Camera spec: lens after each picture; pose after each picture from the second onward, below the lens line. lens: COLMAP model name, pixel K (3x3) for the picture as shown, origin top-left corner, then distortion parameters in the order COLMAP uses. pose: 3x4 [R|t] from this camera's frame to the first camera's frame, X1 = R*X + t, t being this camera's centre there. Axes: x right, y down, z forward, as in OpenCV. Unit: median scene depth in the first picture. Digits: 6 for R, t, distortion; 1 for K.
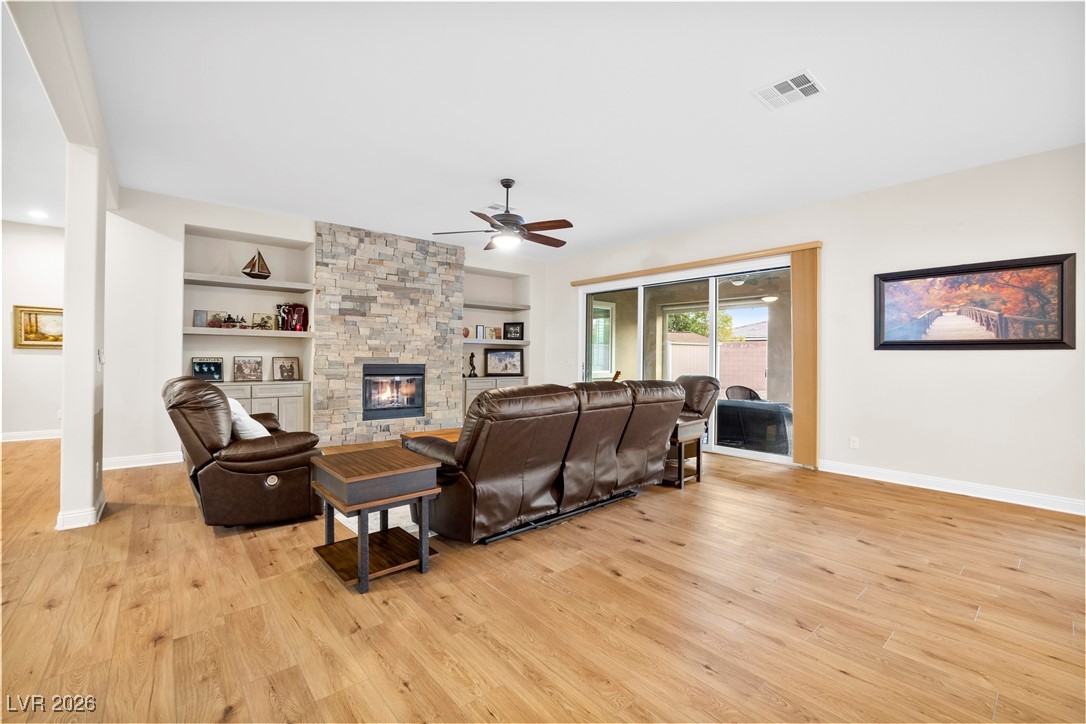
lens RADIAL K [[467.5, 0, 539.0], [0, 467.5, 352.3], [0, 0, 1]] dist [-0.053401, 0.017748]
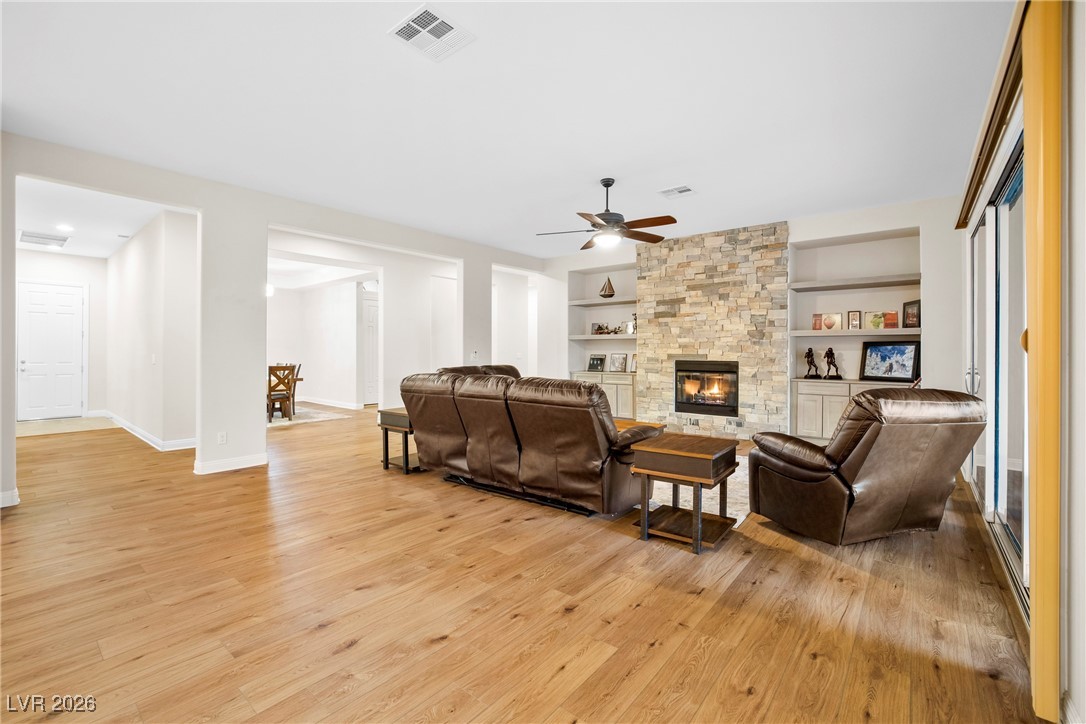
lens RADIAL K [[467.5, 0, 539.0], [0, 467.5, 352.3], [0, 0, 1]] dist [-0.053401, 0.017748]
pose [[0.171977, -0.006882, -0.985077, 0.652419], [0.011099, 0.999926, -0.005048, 0.008061], [0.985038, -0.010066, 0.172041, 0.487753]]
